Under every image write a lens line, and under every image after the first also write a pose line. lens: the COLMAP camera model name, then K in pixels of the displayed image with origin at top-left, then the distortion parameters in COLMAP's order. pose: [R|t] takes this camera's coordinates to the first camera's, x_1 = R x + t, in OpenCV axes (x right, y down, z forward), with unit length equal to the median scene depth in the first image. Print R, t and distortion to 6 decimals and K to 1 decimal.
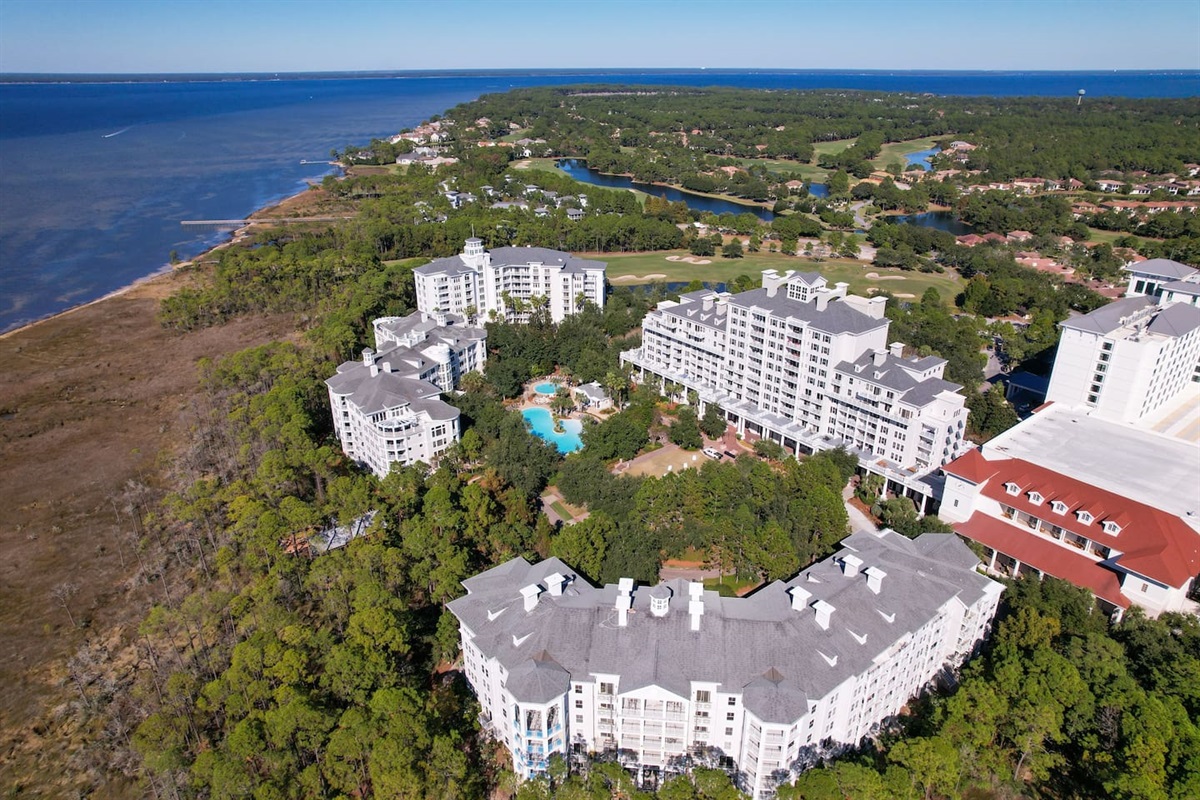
lens RADIAL K [[767.7, 0, 602.9], [0, 767.7, 403.4], [0, 0, 1]] dist [-0.043836, 0.026725]
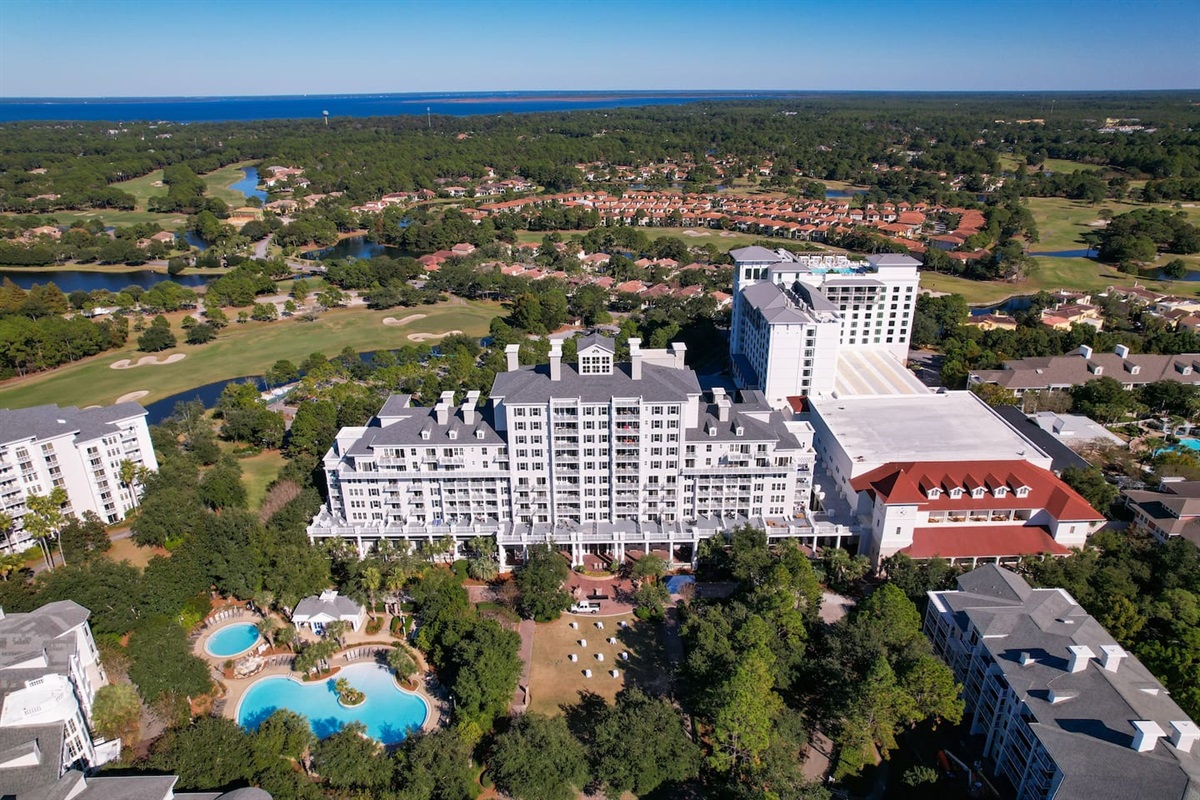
lens RADIAL K [[767.7, 0, 597.7], [0, 767.7, 404.5], [0, 0, 1]] dist [-0.043836, 0.026725]
pose [[0.614584, -0.307749, 0.726345, -0.293214], [0.327657, 0.937167, 0.119832, -0.183044], [-0.717585, 0.164345, 0.676804, 0.439217]]
